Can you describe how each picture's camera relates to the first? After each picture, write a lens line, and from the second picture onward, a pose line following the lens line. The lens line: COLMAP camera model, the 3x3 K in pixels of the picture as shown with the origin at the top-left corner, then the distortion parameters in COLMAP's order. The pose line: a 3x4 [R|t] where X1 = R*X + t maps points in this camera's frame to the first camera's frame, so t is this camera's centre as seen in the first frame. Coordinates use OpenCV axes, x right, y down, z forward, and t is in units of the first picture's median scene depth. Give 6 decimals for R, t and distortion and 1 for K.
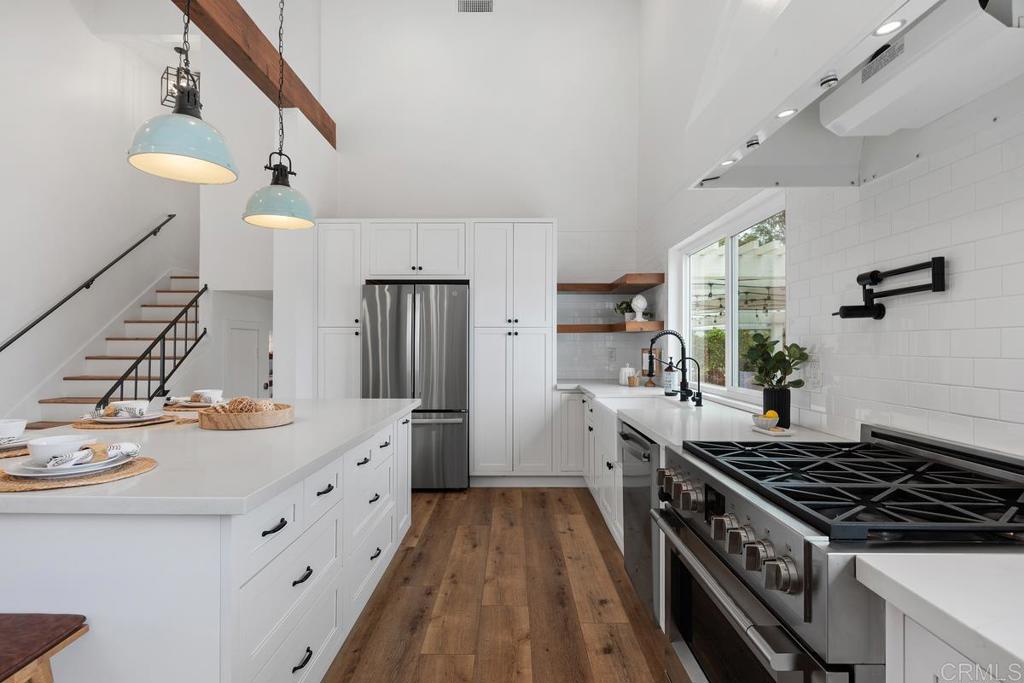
lens RADIAL K [[525.8, 0, 509.1], [0, 525.8, 345.6], [0, 0, 1]] dist [-0.005465, -0.002054]
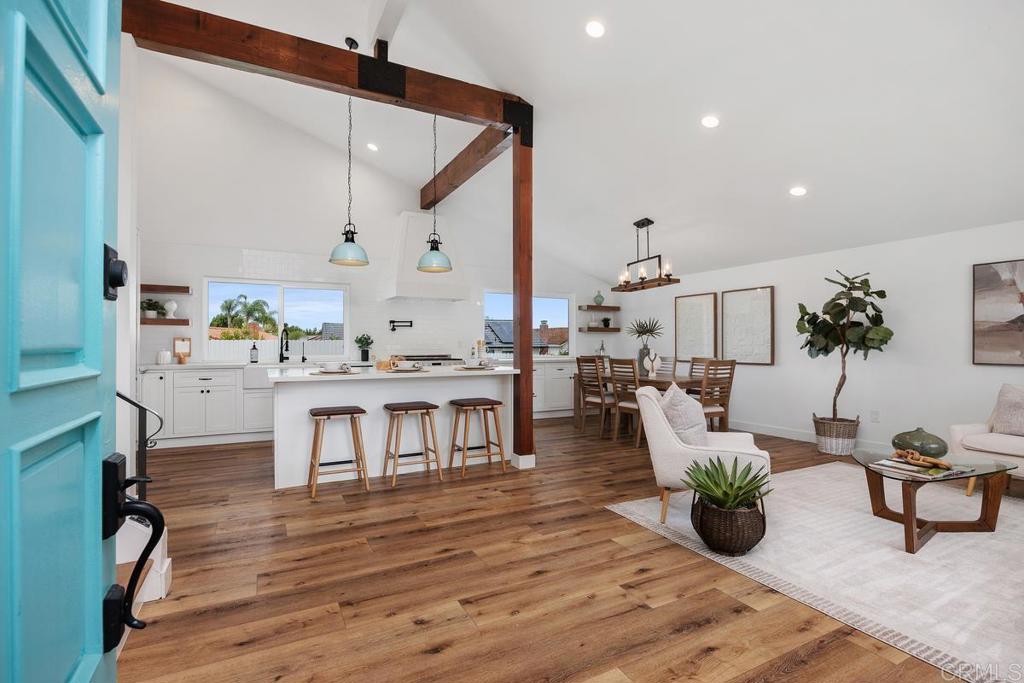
lens RADIAL K [[496.0, 0, 510.3], [0, 496.0, 340.7], [0, 0, 1]] dist [-0.004614, -0.001506]
pose [[-0.454939, 0.007605, 0.890490, -1.328621], [0.000643, 0.999966, -0.008212, 0.023981], [-0.890522, -0.003163, -0.454929, 0.778780]]
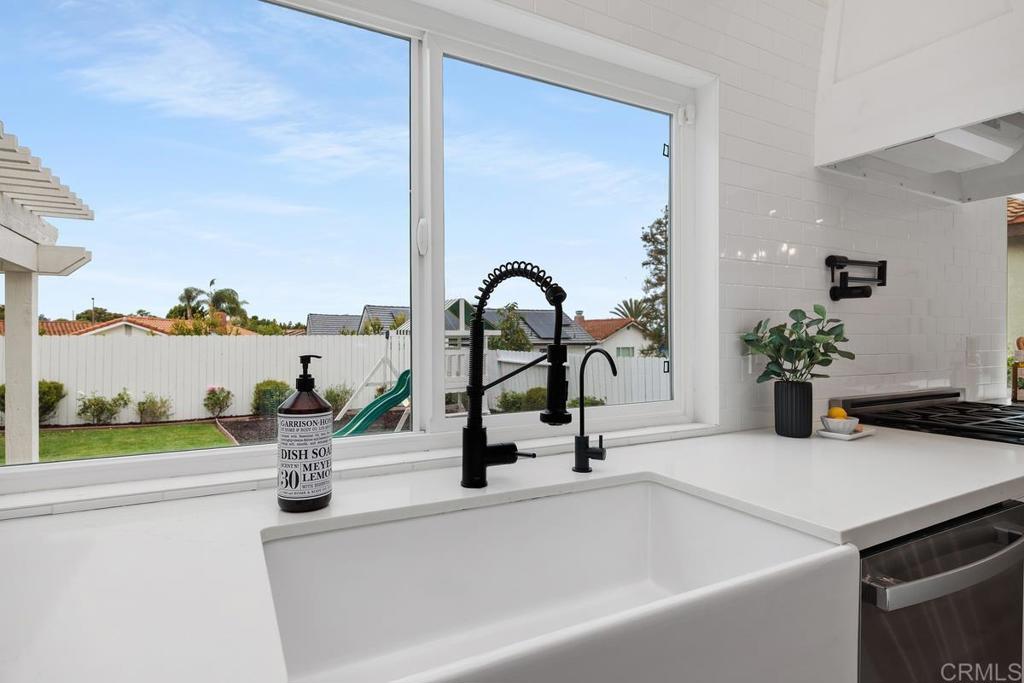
lens RADIAL K [[525.8, 0, 512.4], [0, 525.8, 337.7], [0, 0, 1]] dist [-0.005465, -0.002054]
pose [[-0.484746, 0.004696, 0.874642, 0.028882], [0.003772, 0.999988, -0.003279, 0.009946], [-0.874647, 0.001709, -0.484758, 0.813819]]
